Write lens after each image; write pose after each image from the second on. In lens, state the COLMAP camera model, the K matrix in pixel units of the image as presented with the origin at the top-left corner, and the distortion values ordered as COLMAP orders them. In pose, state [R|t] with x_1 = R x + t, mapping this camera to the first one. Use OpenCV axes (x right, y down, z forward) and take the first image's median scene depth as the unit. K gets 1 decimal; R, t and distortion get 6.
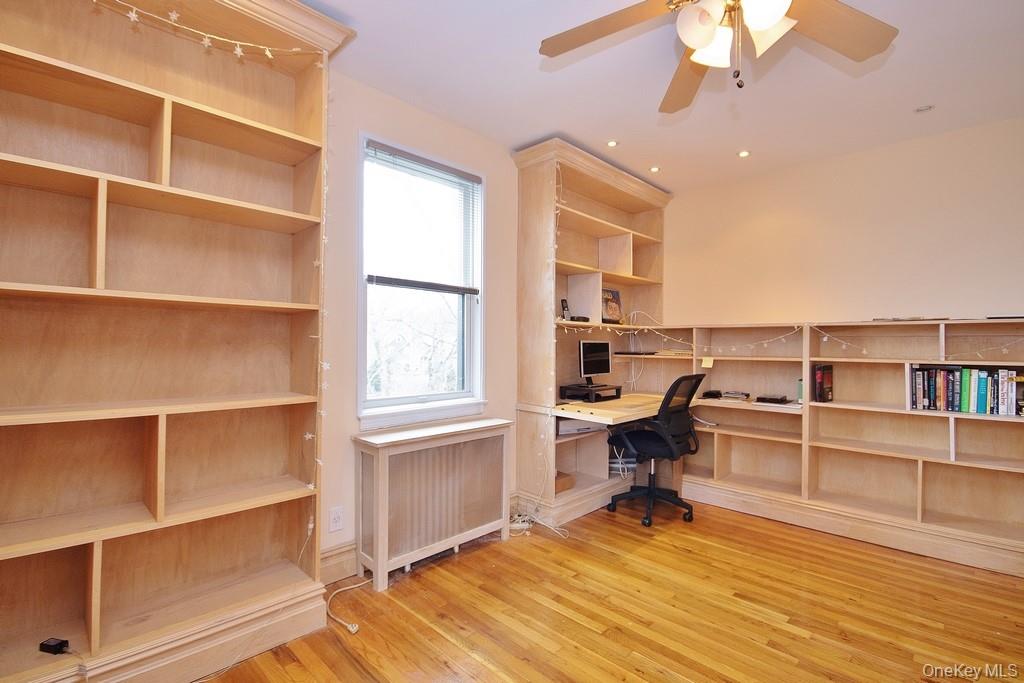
lens RADIAL K [[472.3, 0, 516.1], [0, 472.3, 343.7], [0, 0, 1]] dist [-0.001179, -0.004186]
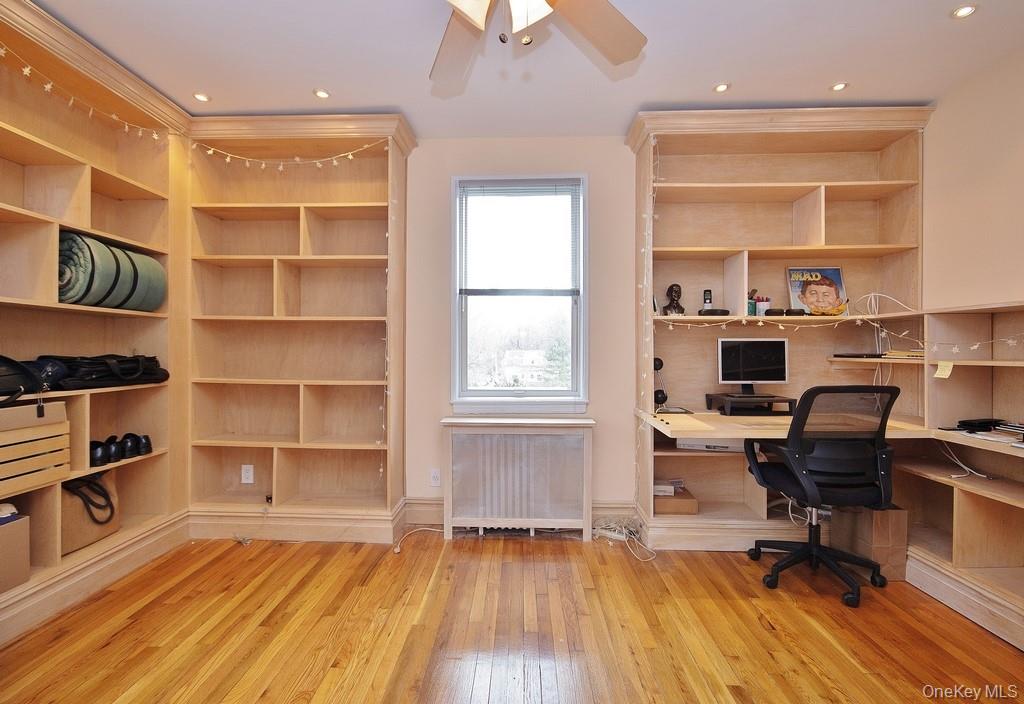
lens RADIAL K [[486.7, 0, 506.8], [0, 486.7, 354.4], [0, 0, 1]] dist [-0.004962, -0.003432]
pose [[0.655752, -0.001057, -0.754976, 0.566582], [0.004614, 0.999986, 0.002608, 0.017703], [0.754962, -0.005194, 0.655747, 0.187840]]
